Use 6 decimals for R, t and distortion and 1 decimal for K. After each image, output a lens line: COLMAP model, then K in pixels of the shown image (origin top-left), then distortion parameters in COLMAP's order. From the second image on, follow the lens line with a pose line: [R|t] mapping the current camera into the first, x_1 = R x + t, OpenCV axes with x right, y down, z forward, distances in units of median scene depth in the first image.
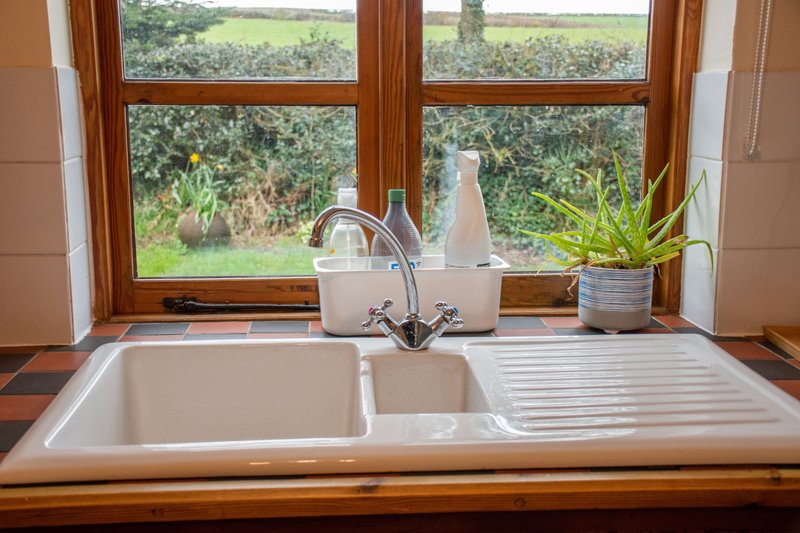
lens RADIAL K [[959.5, 0, 397.5], [0, 959.5, 267.2], [0, 0, 1]] dist [0.075901, 0.000000]
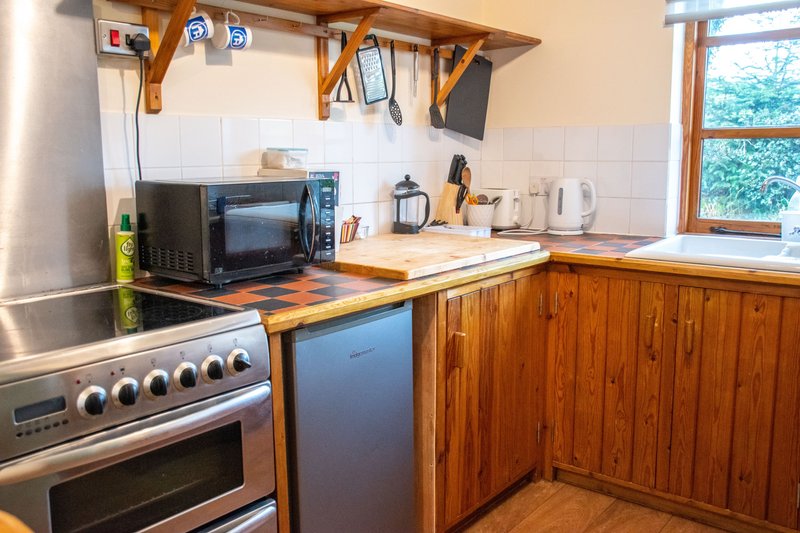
lens RADIAL K [[762.0, 0, 399.9], [0, 762.0, 264.6], [0, 0, 1]] dist [0.050077, 0.000000]
pose [[0.742639, 0.098542, -0.662402, 0.401222], [-0.121732, 0.992500, 0.011173, 0.184065], [0.658536, 0.072338, 0.749065, -0.773175]]
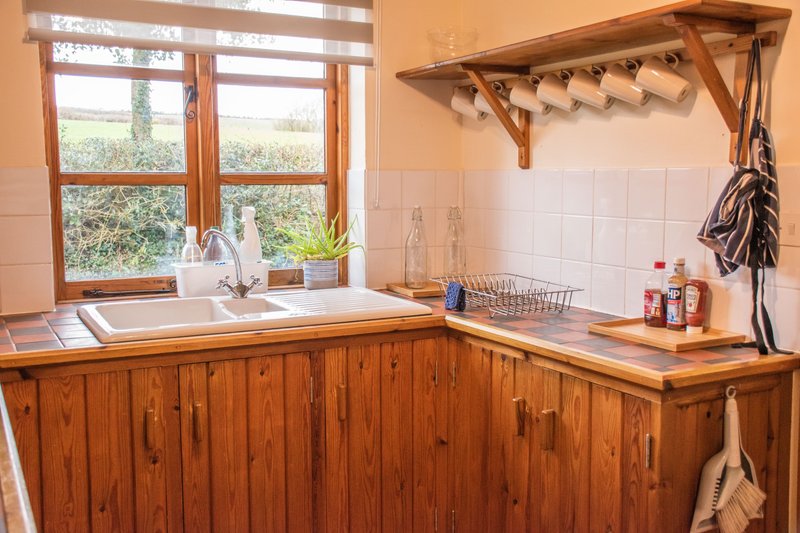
lens RADIAL K [[861.1, 0, 399.9], [0, 861.1, 271.3], [0, 0, 1]] dist [0.031336, 0.000000]
pose [[0.908657, -0.047260, 0.414860, -0.374749], [0.076936, 0.995512, -0.055106, 0.131659], [-0.410394, 0.081990, 0.908215, -0.731549]]
